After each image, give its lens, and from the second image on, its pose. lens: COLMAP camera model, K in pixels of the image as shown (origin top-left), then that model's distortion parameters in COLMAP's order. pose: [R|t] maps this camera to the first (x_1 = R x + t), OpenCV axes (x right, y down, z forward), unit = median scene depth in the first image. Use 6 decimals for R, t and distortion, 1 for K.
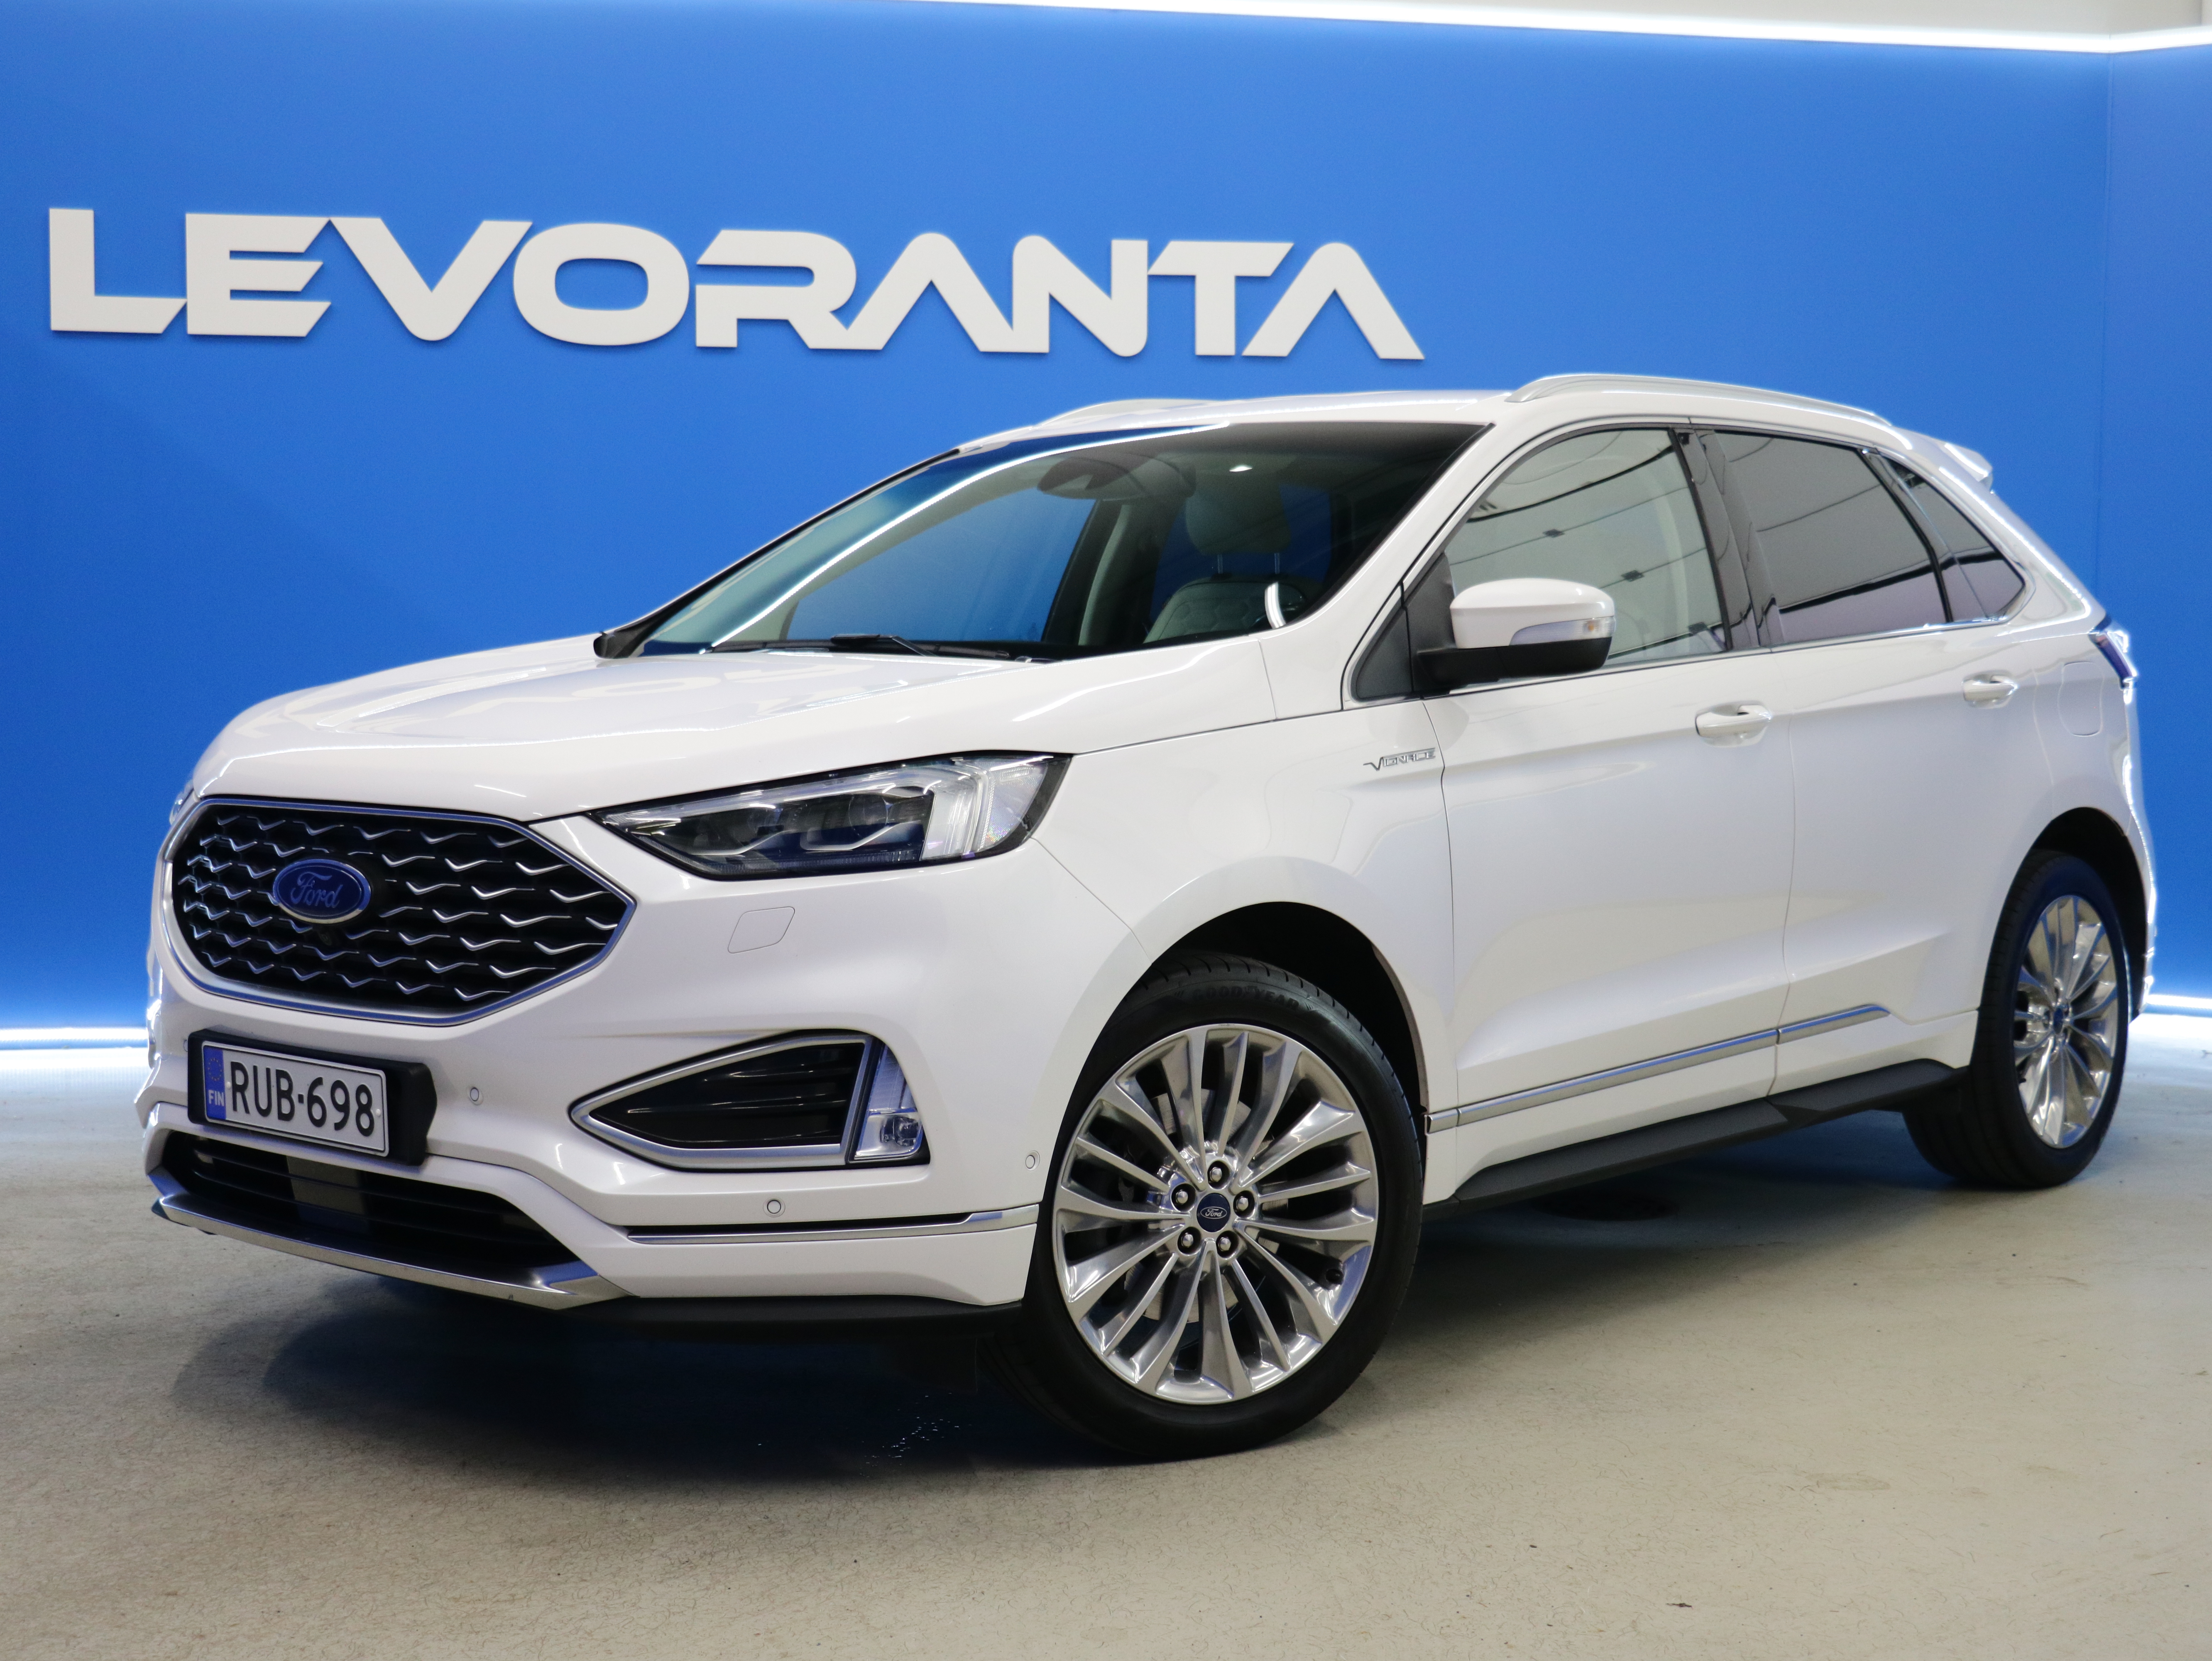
lens RADIAL K [[2850.8, 0, 1108.5], [0, 2850.8, 863.9], [0, 0, 1]] dist [-0.013373, -0.006317]
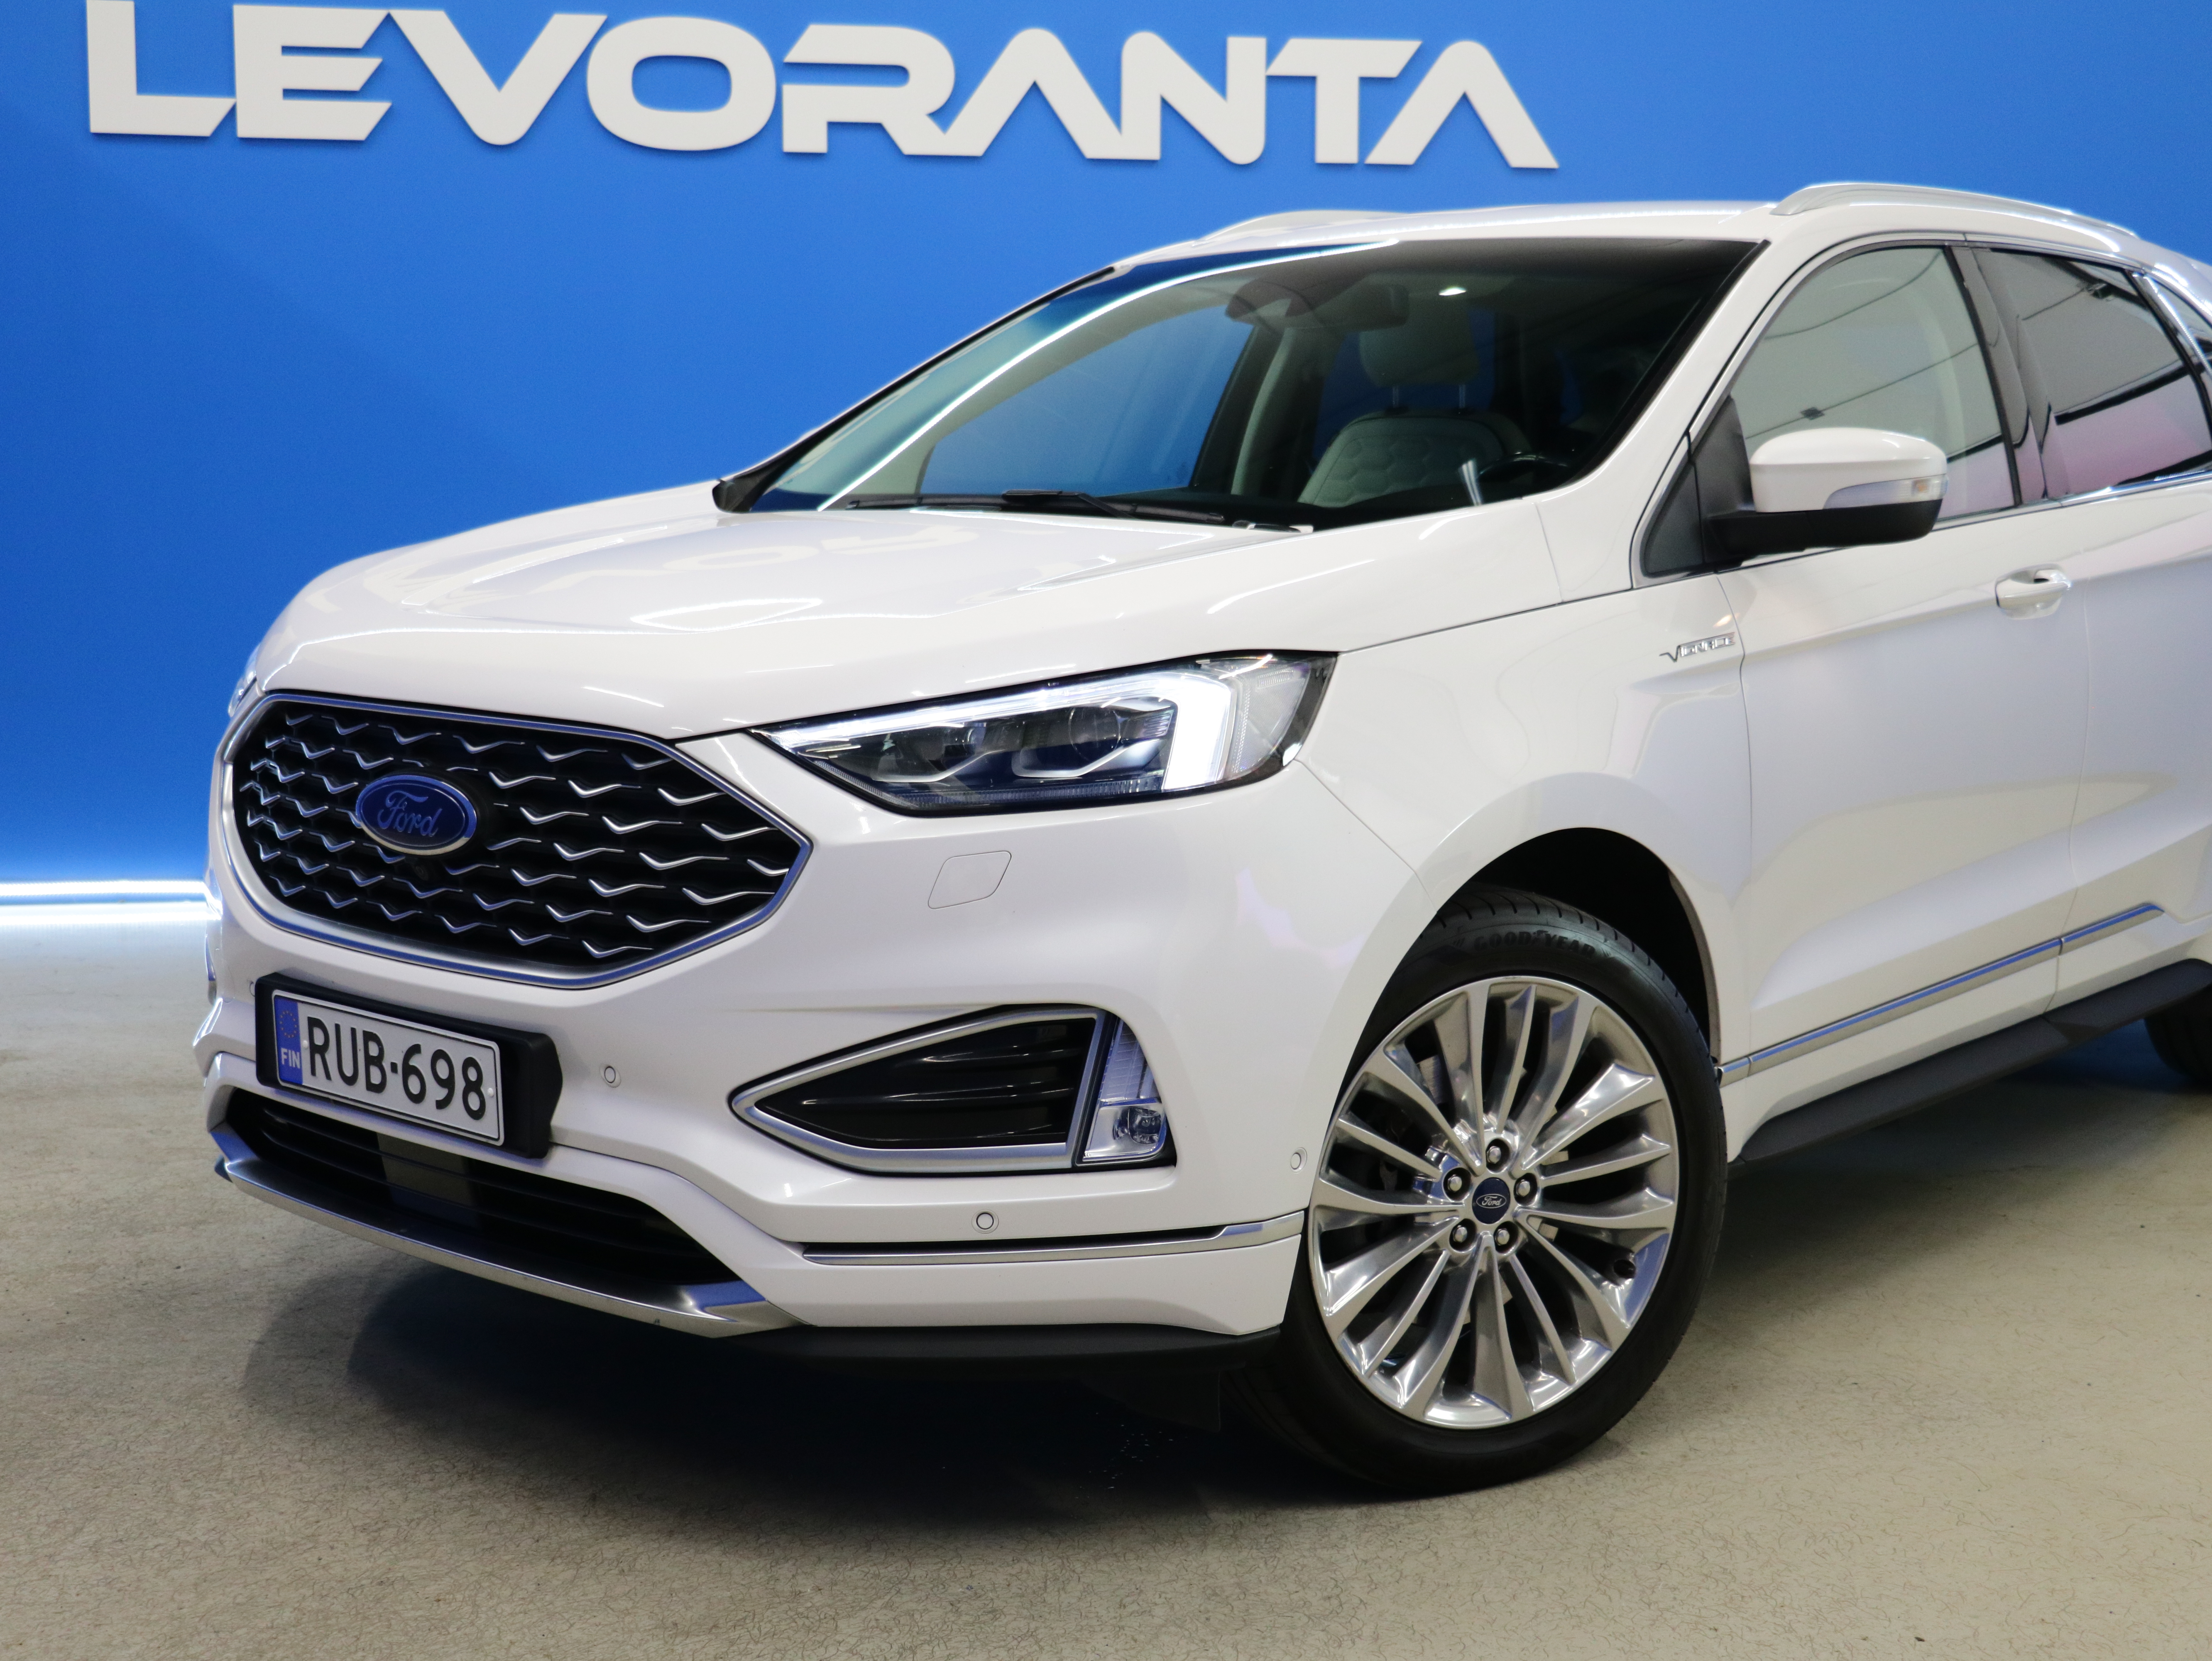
lens RADIAL K [[2709.8, 0, 1106.0], [0, 2709.8, 830.5], [0, 0, 1]] dist [-0.013280, -0.015415]
pose [[0.999983, 0.003530, -0.004542, -0.068873], [-0.003235, 0.997981, 0.063433, -0.033499], [0.004757, -0.063417, 0.997976, 0.207319]]
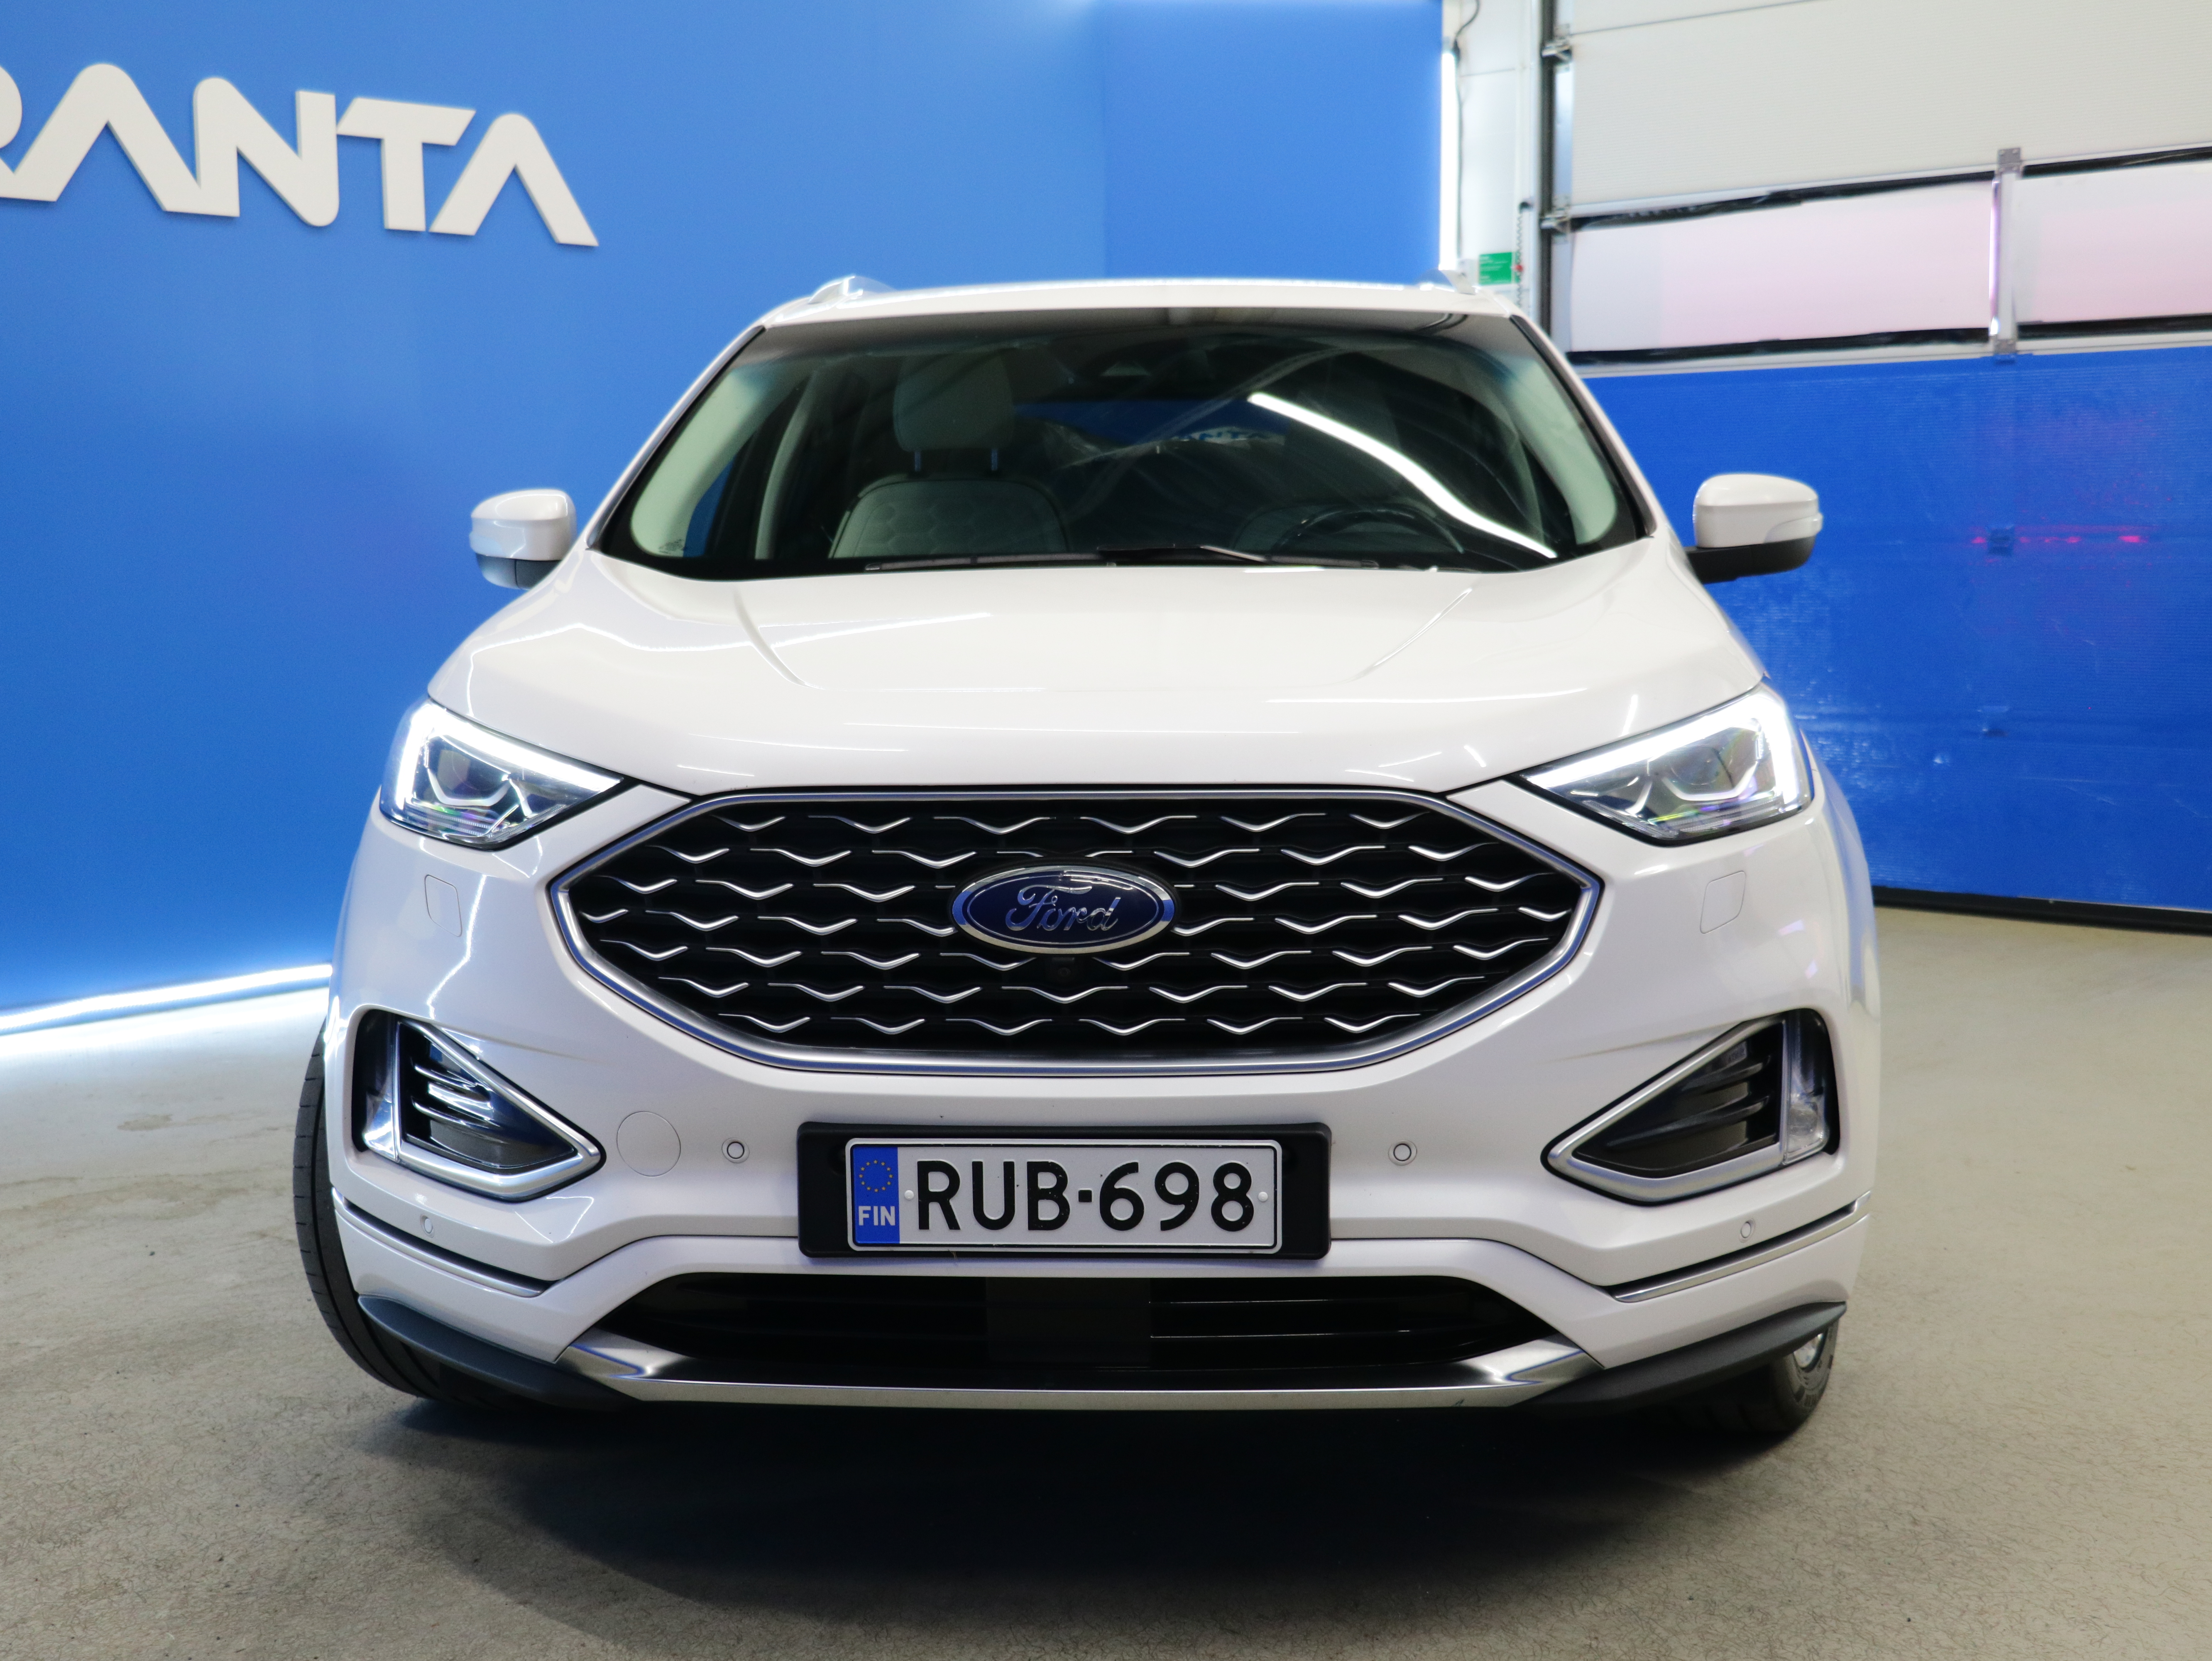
lens RADIAL K [[2631.7, 0, 1033.4], [0, 2631.7, 839.1], [0, 0, 1]] dist [-0.006625, 0.031548]
pose [[0.808171, -0.082901, 0.583084, -0.626166], [0.061857, 0.996516, 0.055947, -0.043049], [-0.585691, -0.009147, 0.810483, 0.429267]]
